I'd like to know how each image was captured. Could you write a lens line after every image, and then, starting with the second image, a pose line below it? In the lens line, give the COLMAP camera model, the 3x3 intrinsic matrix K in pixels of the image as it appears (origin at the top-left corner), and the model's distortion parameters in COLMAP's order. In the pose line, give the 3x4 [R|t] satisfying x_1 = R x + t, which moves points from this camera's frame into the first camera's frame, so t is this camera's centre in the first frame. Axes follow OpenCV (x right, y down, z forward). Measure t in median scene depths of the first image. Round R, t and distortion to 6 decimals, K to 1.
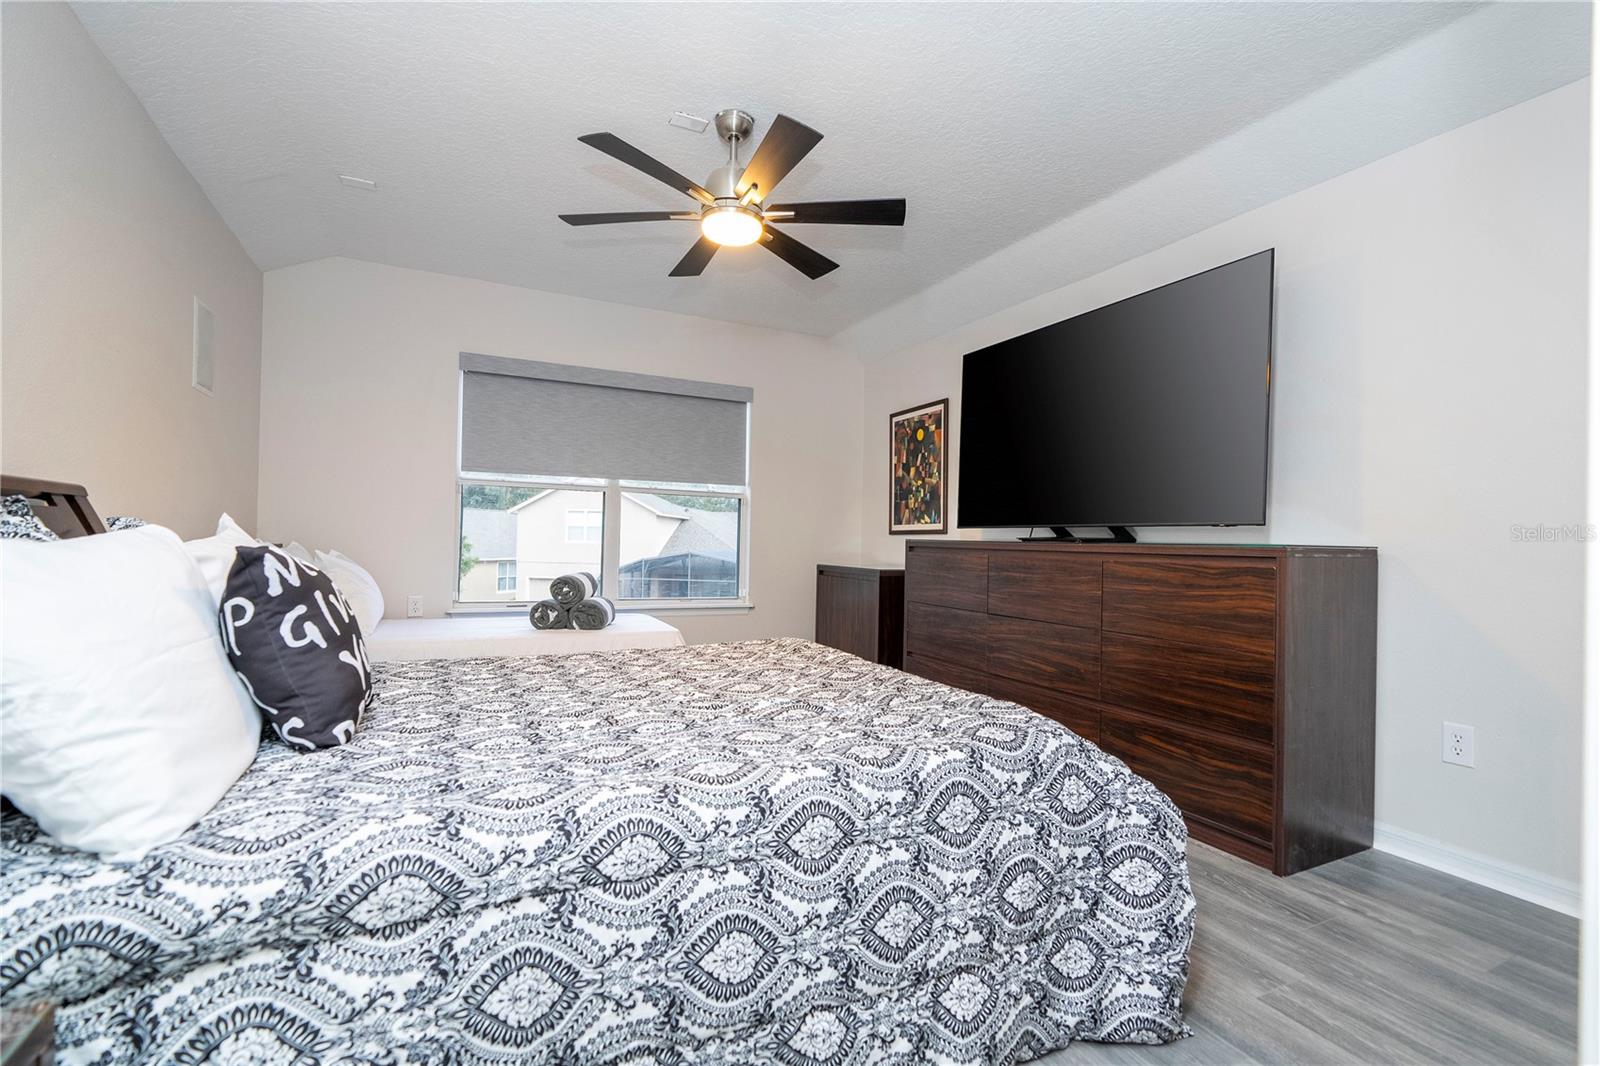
lens RADIAL K [[719.5, 0, 810.6], [0, 719.5, 534.0], [0, 0, 1]] dist [-0.006165, 0.003304]
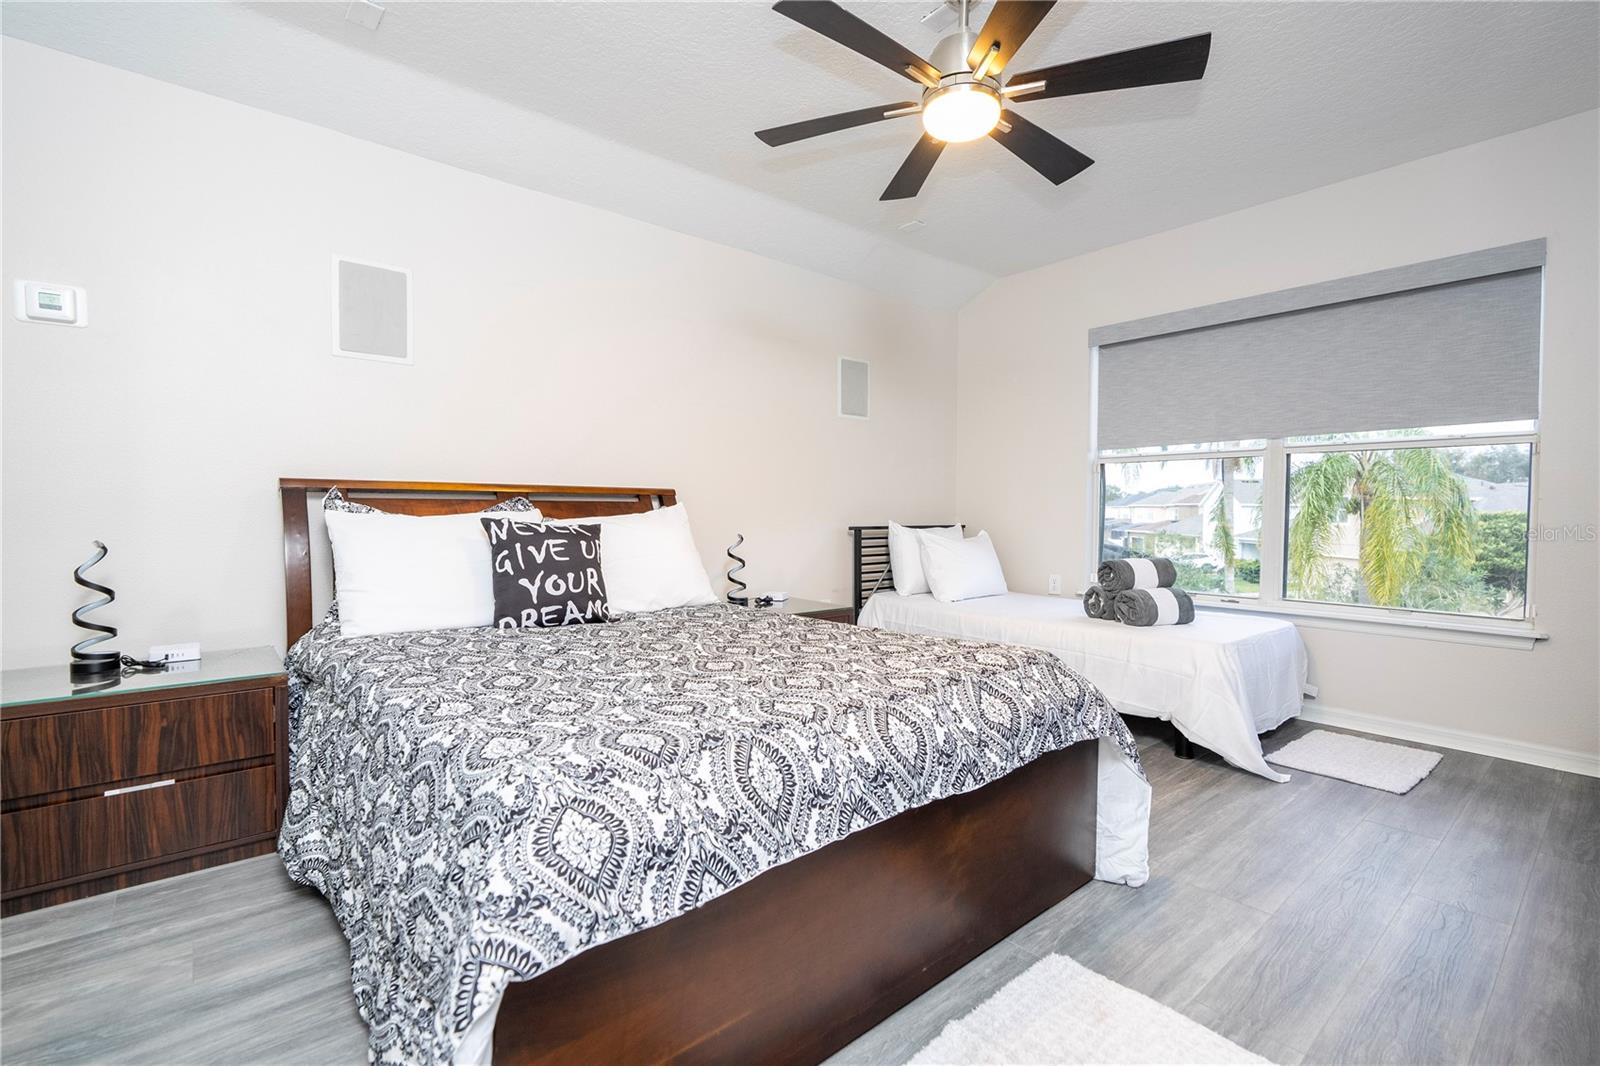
lens RADIAL K [[719.5, 0, 809.6], [0, 719.5, 536.5], [0, 0, 1]] dist [-0.006165, 0.003304]
pose [[0.251454, 0.011019, -0.967807, 0.411474], [0.008092, 0.999876, 0.013486, 0.015283], [0.967835, -0.011223, 0.251334, 0.425346]]
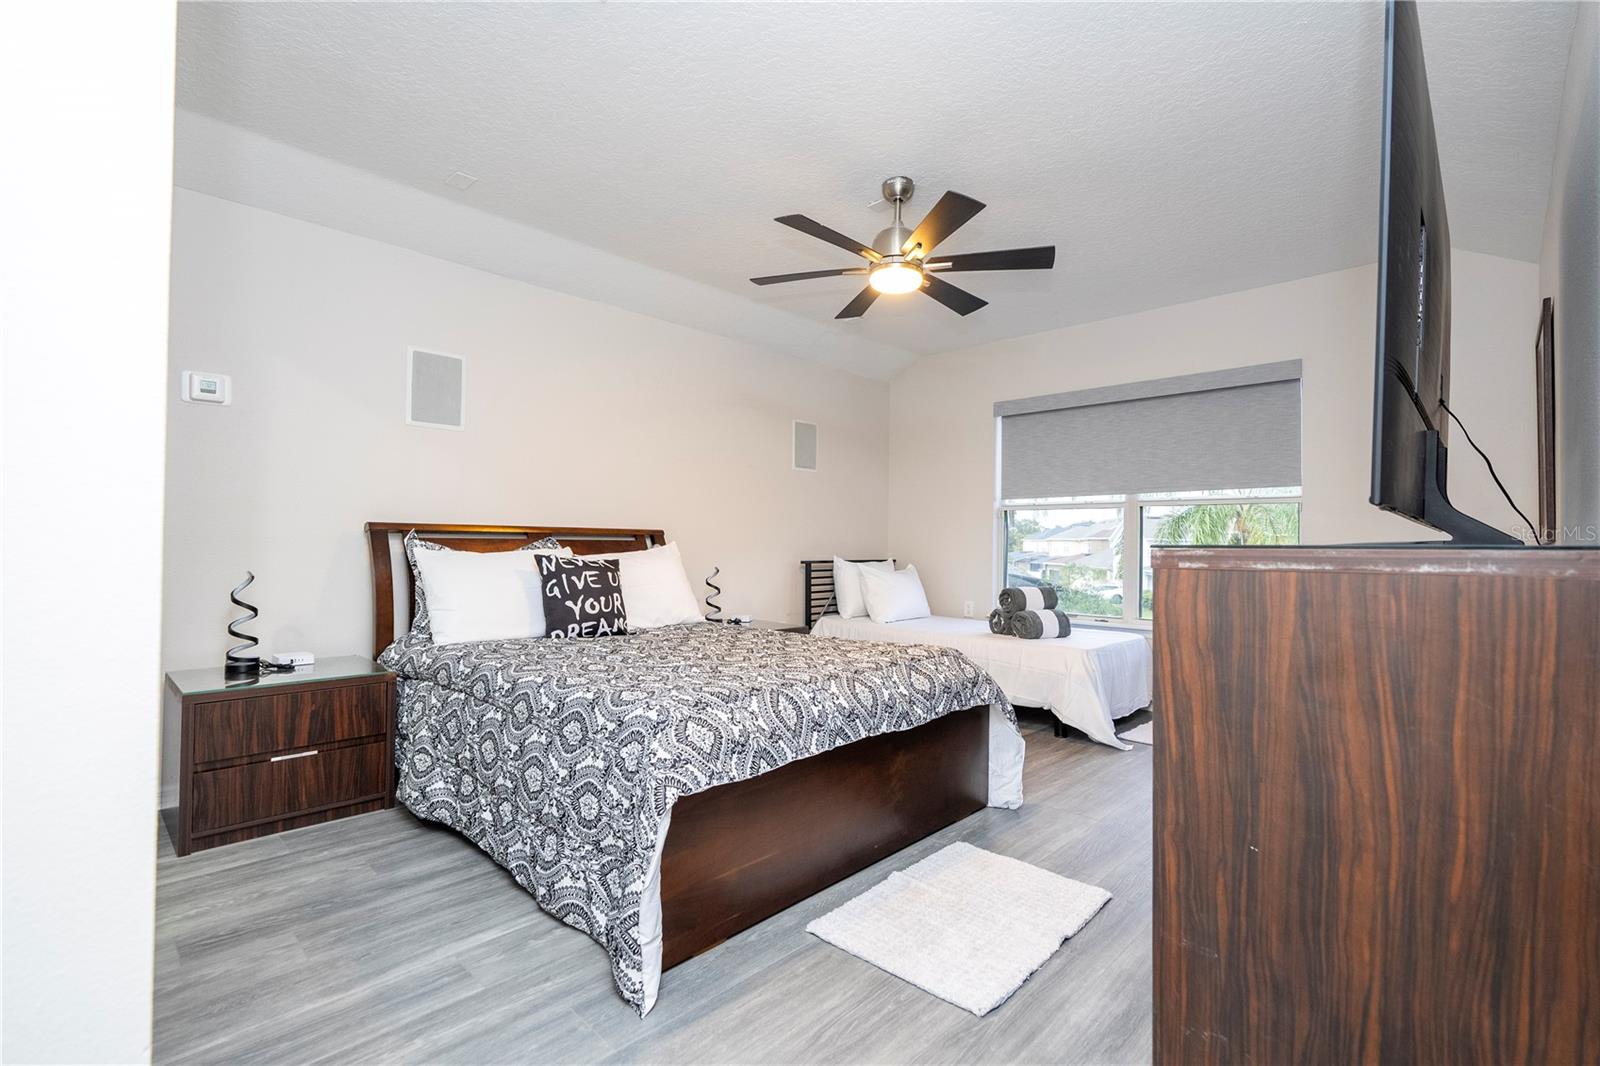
lens RADIAL K [[719.5, 0, 809.0], [0, 719.5, 540.5], [0, 0, 1]] dist [-0.006165, 0.003304]
pose [[0.345632, -0.024242, -0.938057, 0.603973], [0.003810, 0.999694, -0.024431, 0.010698], [0.938362, 0.004870, 0.345619, 0.319524]]
